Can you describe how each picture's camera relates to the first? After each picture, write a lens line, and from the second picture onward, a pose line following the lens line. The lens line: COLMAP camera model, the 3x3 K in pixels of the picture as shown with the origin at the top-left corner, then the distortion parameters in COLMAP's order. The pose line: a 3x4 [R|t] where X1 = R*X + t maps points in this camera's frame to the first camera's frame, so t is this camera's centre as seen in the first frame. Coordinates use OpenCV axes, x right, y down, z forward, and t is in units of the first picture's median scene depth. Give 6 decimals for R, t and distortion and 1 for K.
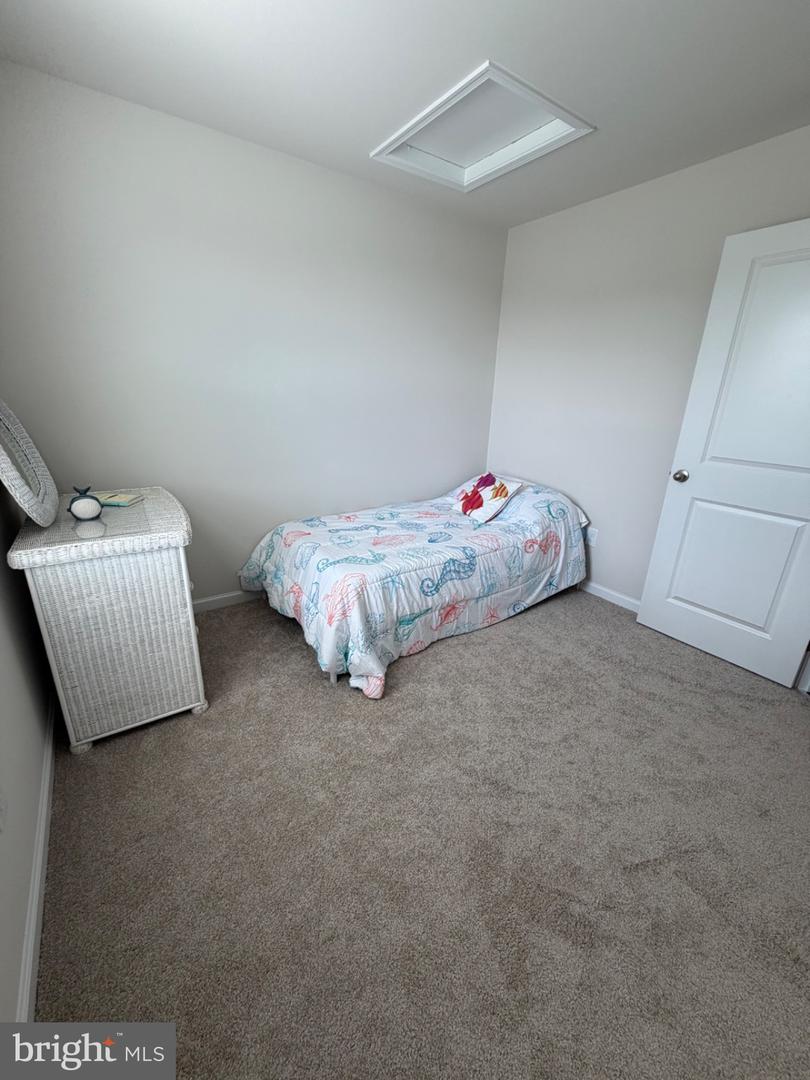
lens RADIAL K [[431.7, 0, 405.0], [0, 431.7, 537.3], [0, 0, 1]] dist [0.001847, 0.000593]
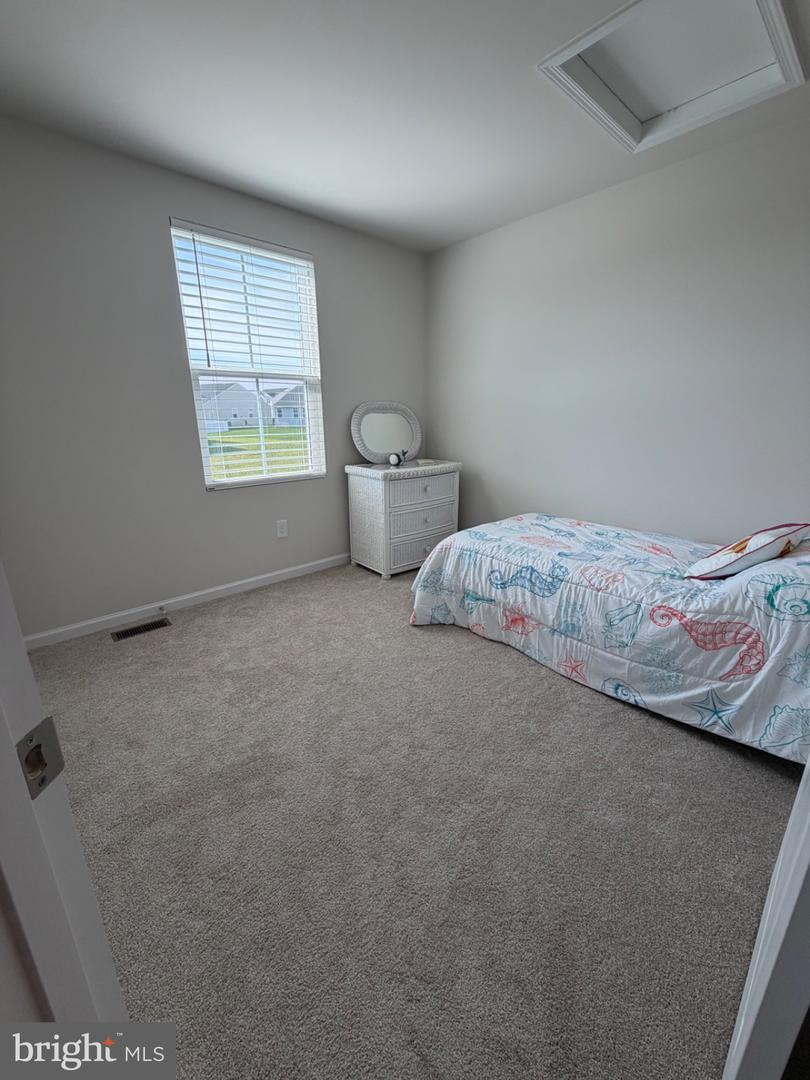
lens RADIAL K [[431.7, 0, 405.0], [0, 431.7, 537.3], [0, 0, 1]] dist [0.001847, 0.000593]
pose [[0.126270, 0.248571, -0.960348, 0.880869], [-0.320466, 0.926410, 0.197651, -0.097399], [0.938806, 0.282801, 0.196637, 0.505042]]
